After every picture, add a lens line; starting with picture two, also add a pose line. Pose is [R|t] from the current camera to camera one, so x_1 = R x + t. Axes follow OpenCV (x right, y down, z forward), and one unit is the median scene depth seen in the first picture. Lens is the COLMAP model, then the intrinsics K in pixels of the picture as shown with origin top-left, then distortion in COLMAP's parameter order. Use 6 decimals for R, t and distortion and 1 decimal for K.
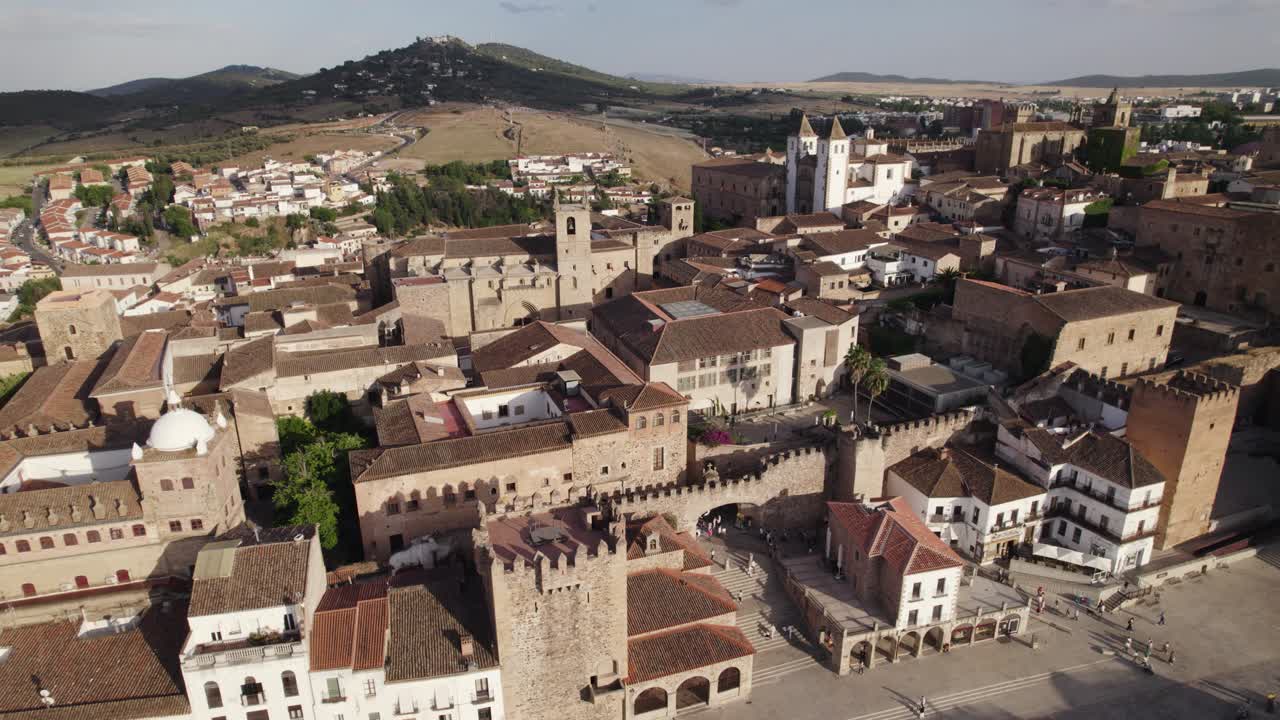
lens RADIAL K [[838.7, 0, 634.1], [0, 838.7, 381.1], [0, 0, 1]] dist [-0.093238, 0.072618]
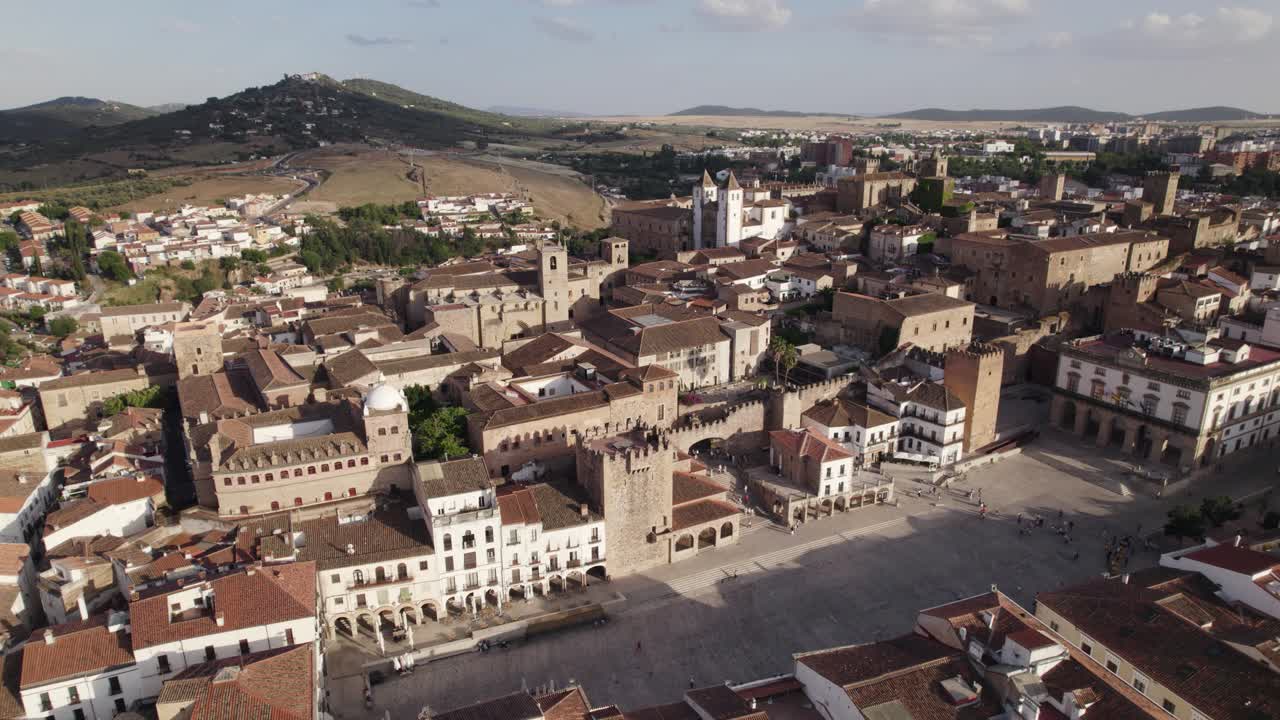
lens RADIAL K [[838.7, 0, 634.1], [0, 838.7, 381.1], [0, 0, 1]] dist [-0.093238, 0.072618]
pose [[0.987613, -0.046641, 0.149817, -0.161708], [0.051812, 0.998182, -0.030797, 0.052060], [-0.148108, 0.038178, 0.988234, -0.344102]]
